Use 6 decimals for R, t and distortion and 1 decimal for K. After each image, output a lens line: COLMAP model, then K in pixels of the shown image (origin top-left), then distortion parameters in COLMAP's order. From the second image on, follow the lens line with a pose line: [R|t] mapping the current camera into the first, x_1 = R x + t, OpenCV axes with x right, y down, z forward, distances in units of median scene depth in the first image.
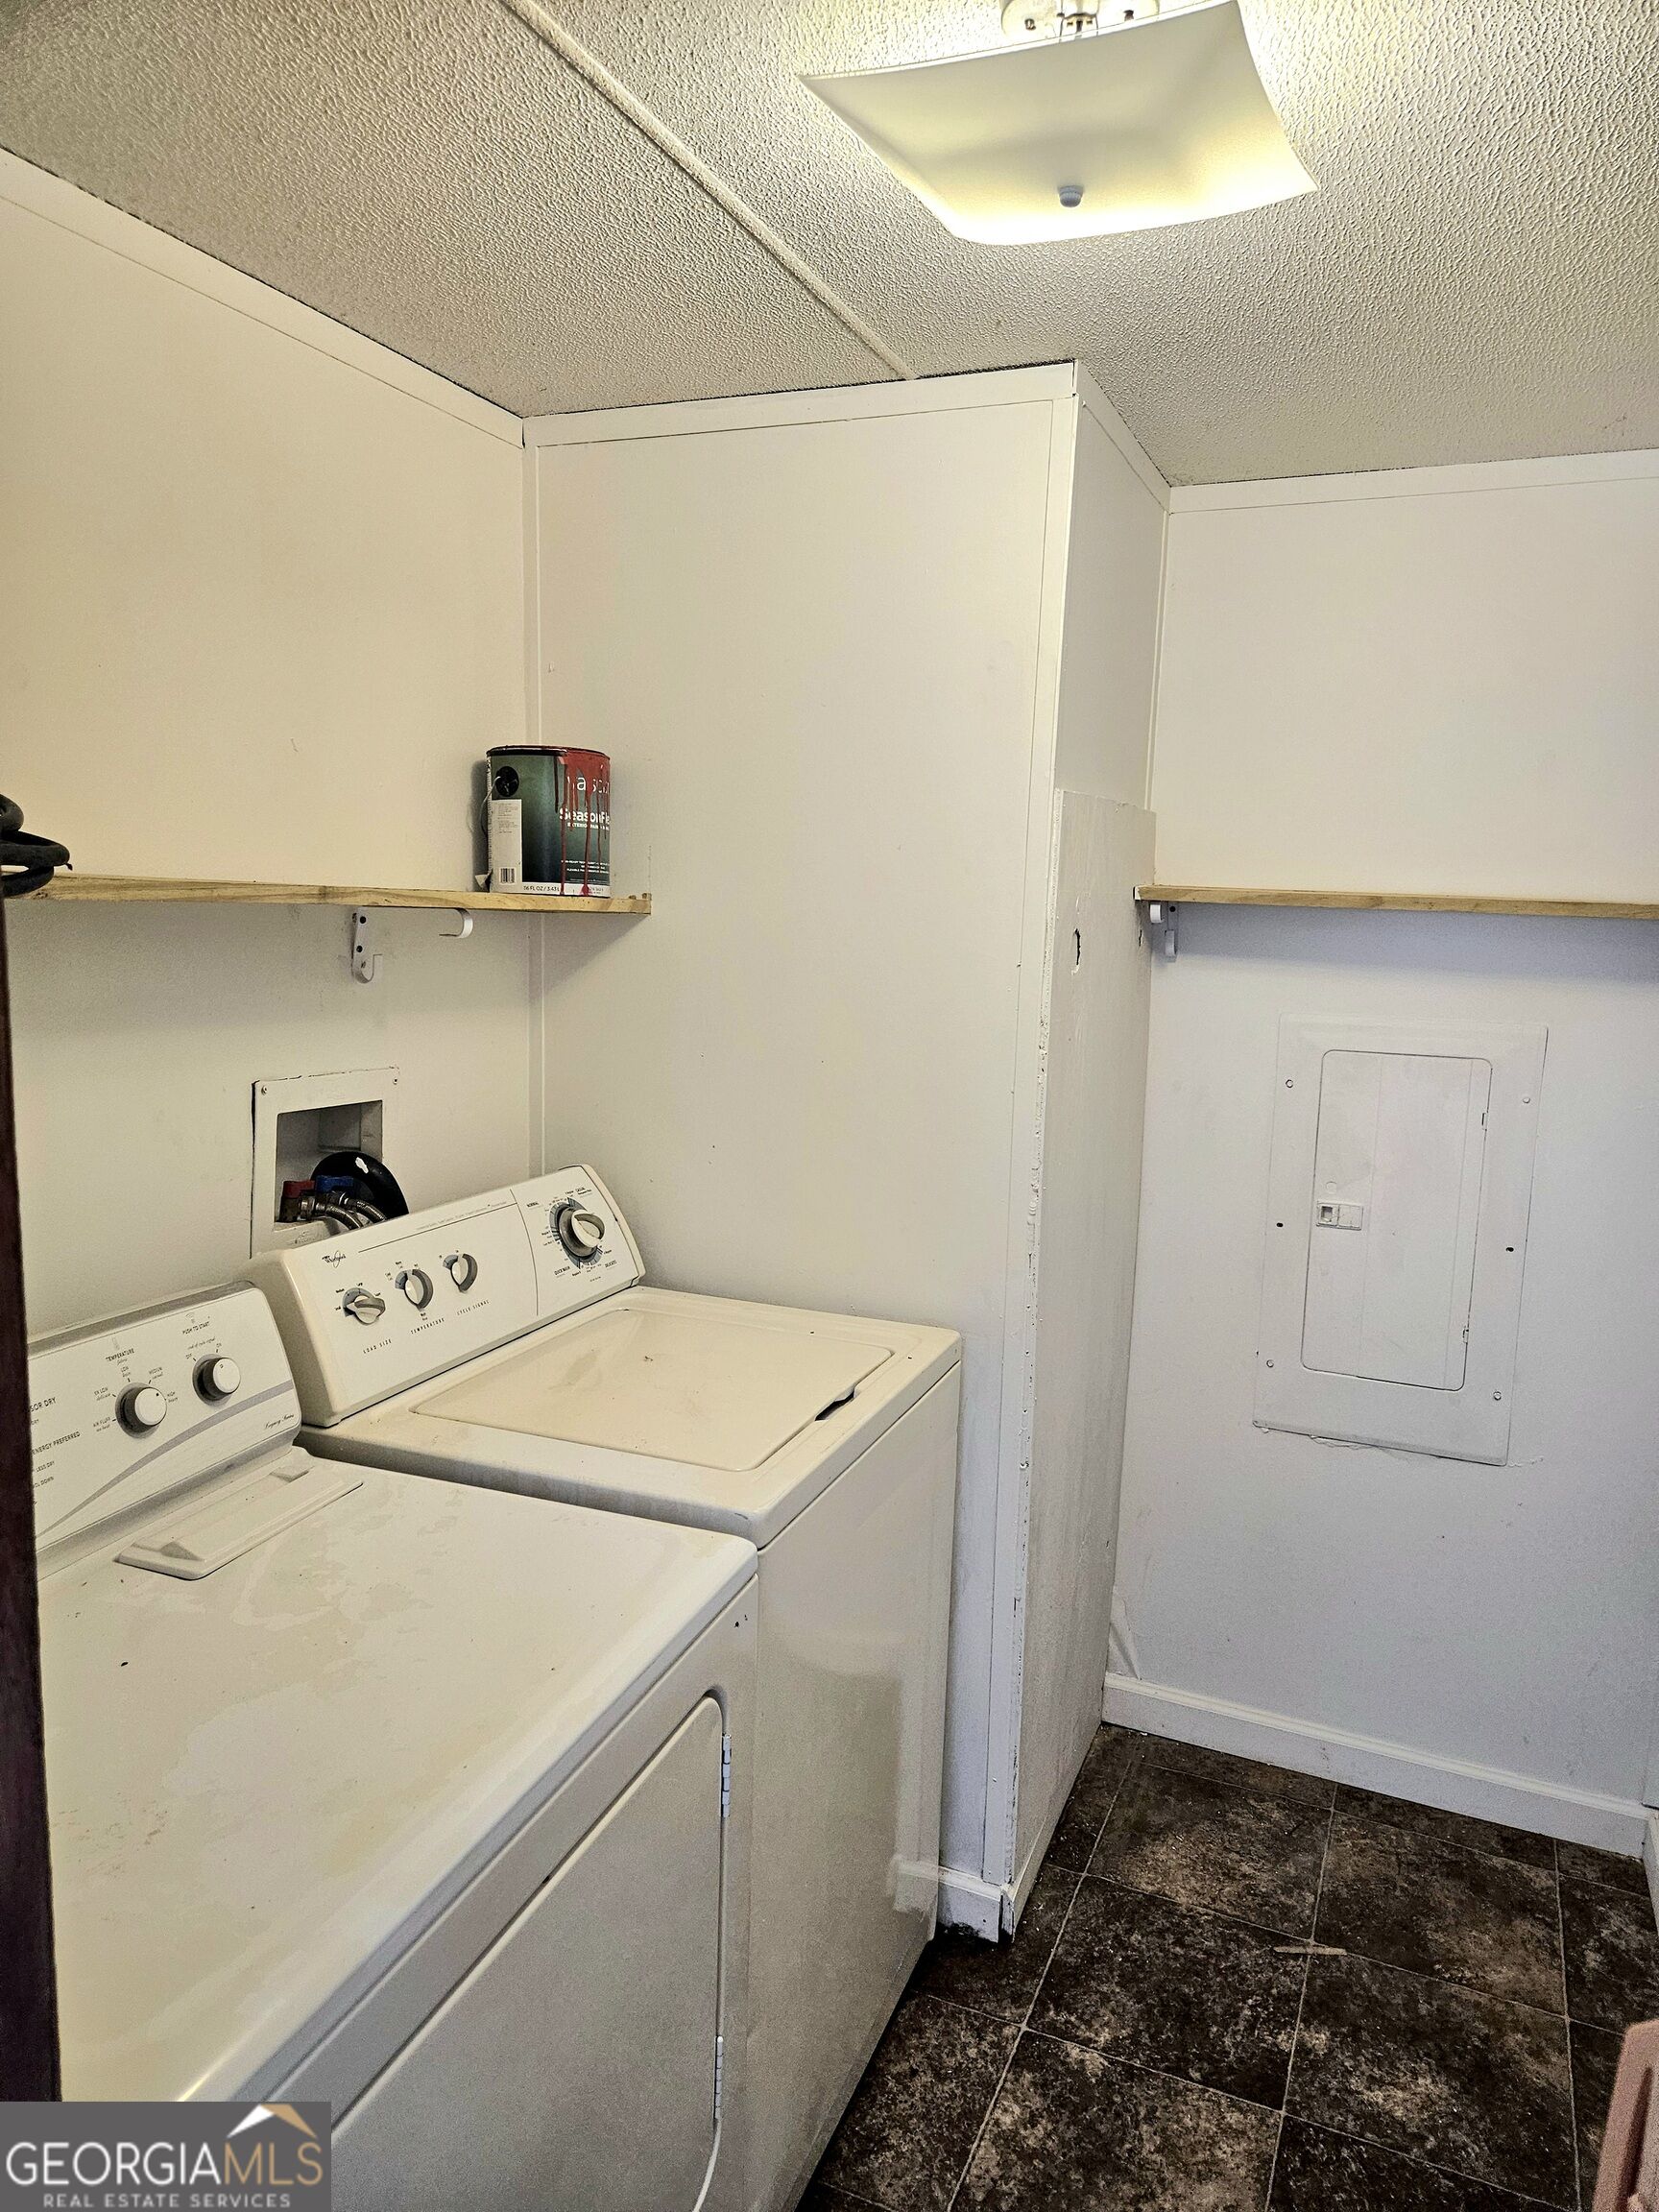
lens RADIAL K [[1511.8, 0, 829.5], [0, 1511.8, 1106.0], [0, 0, 1]] dist [0.066629, -0.073366]
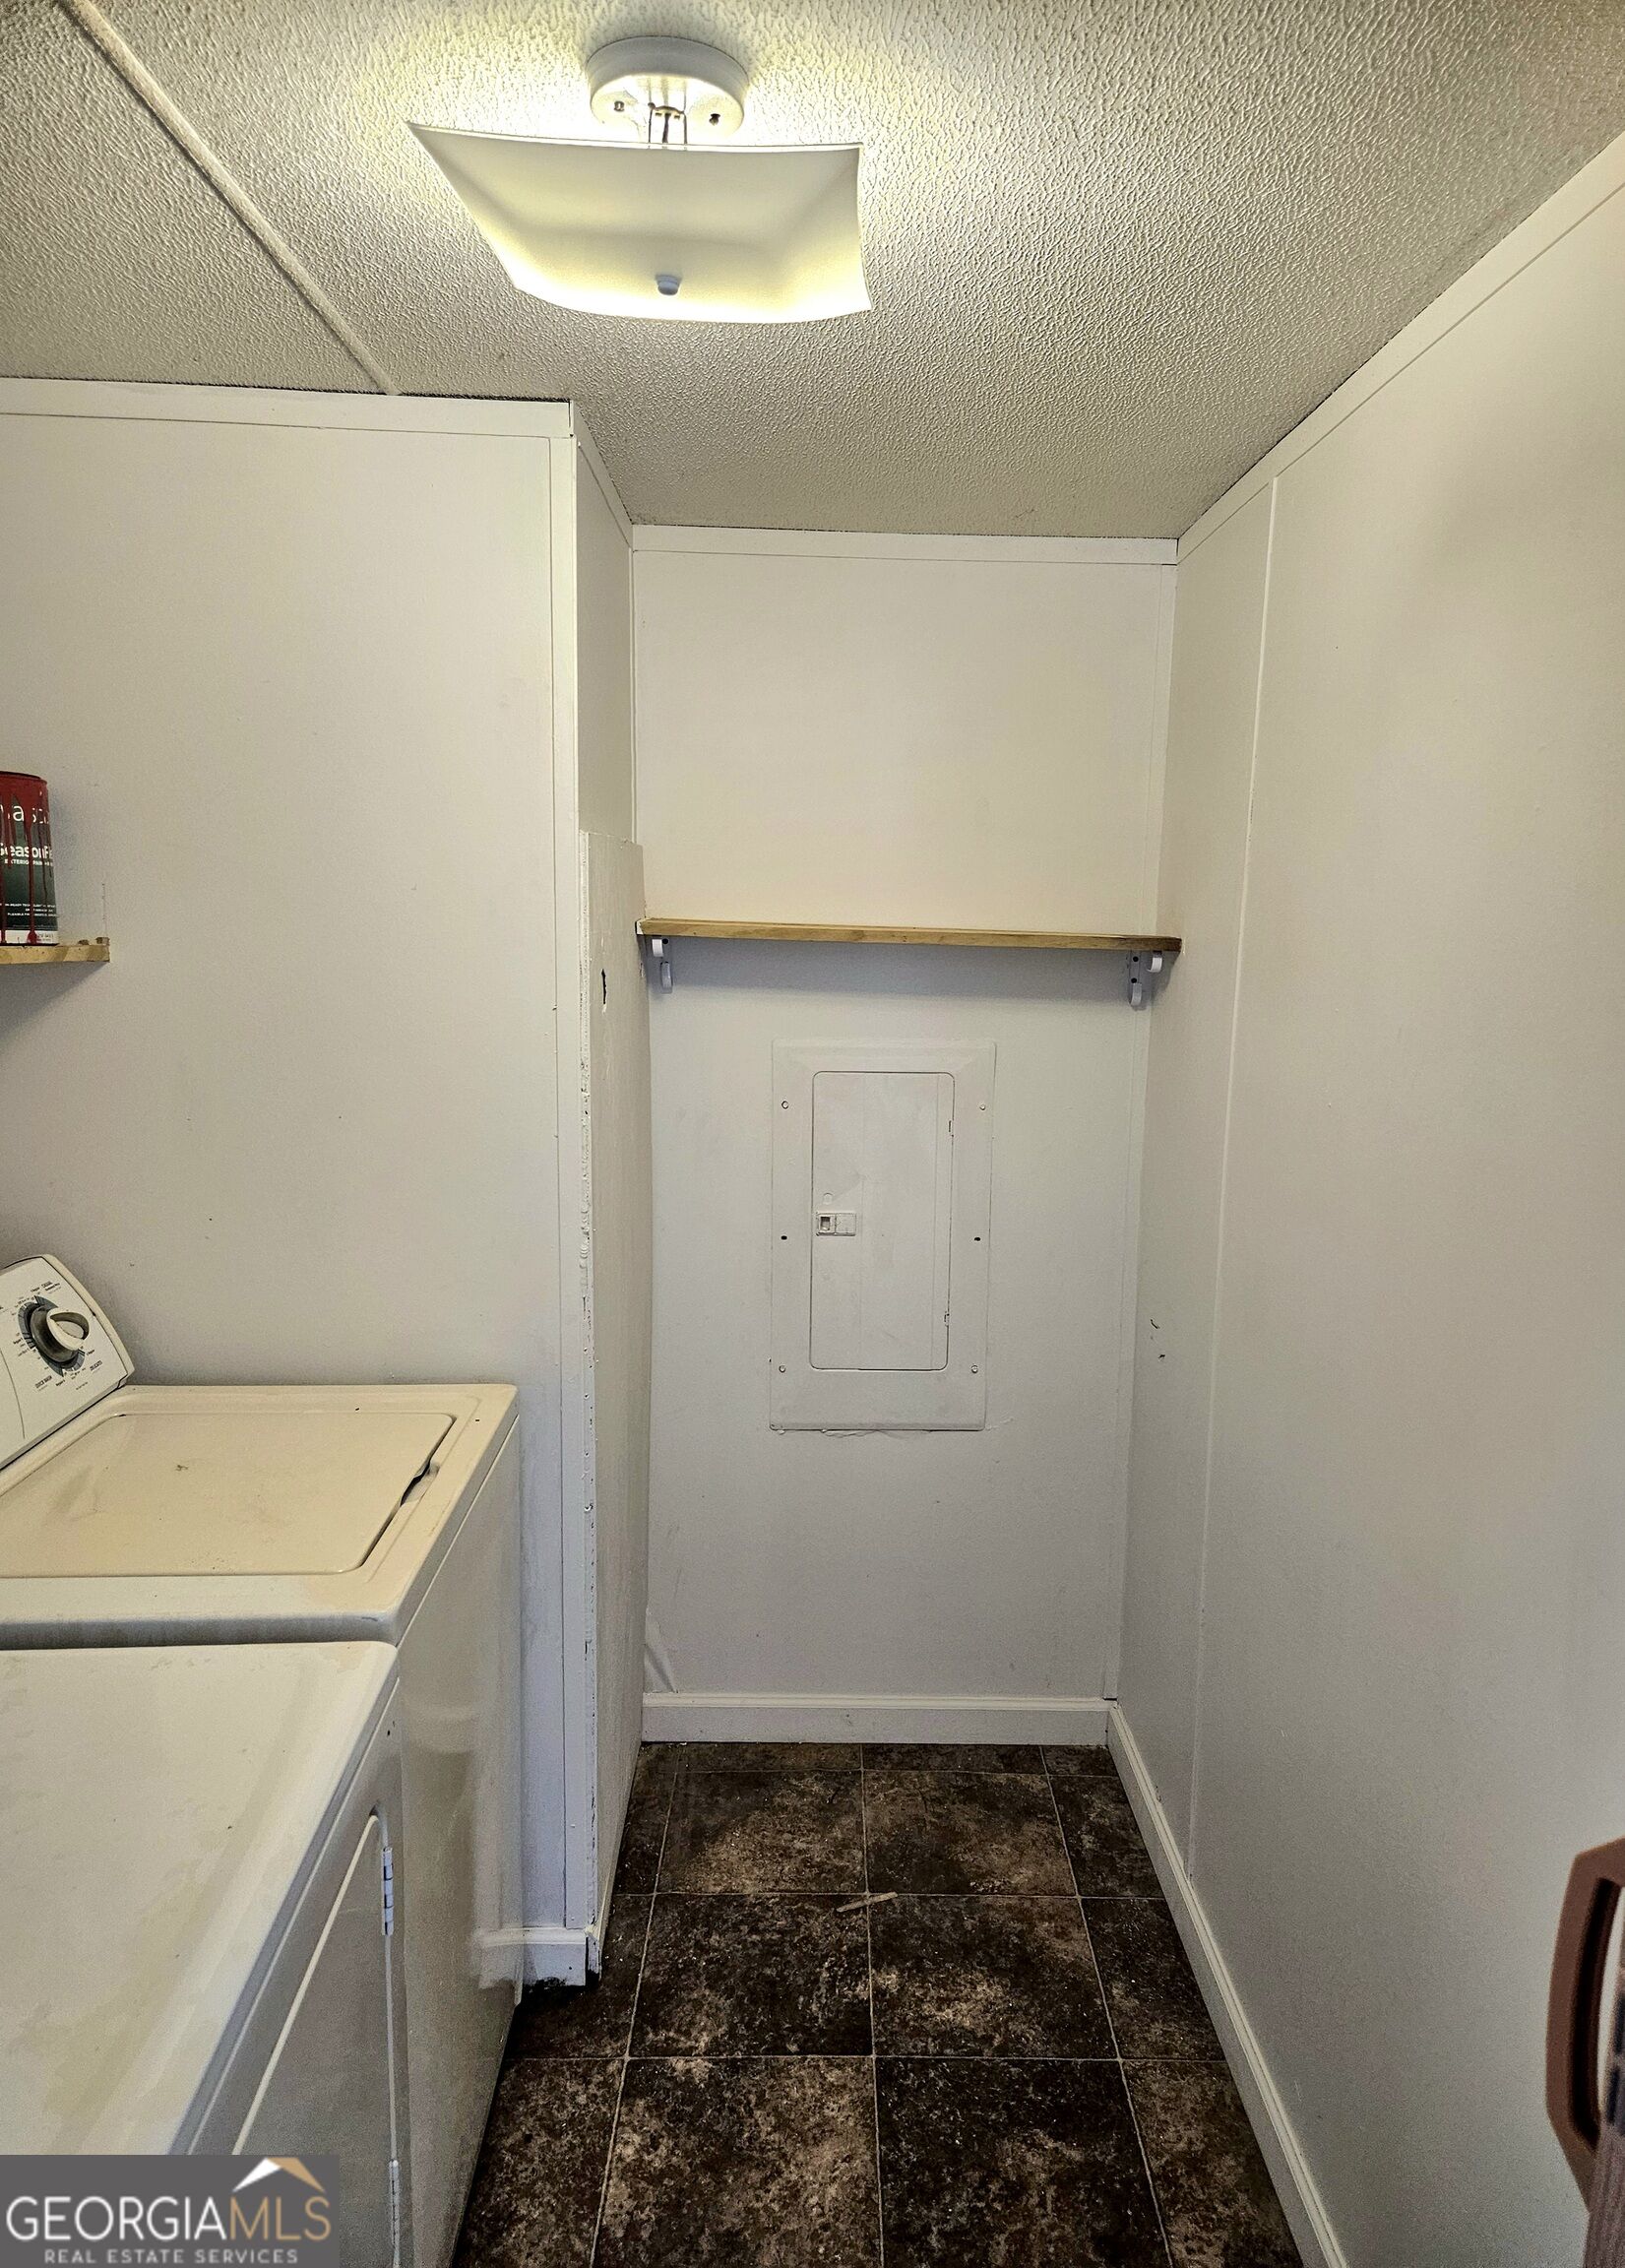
lens RADIAL K [[1547.6, 0, 884.9], [0, 1547.6, 1136.7], [0, 0, 1]] dist [0.062159, -0.066611]
pose [[0.901667, -0.074057, 0.426043, -0.112256], [0.066589, 0.997254, 0.032420, -0.026625], [-0.427274, -0.000862, 0.904122, -0.007419]]
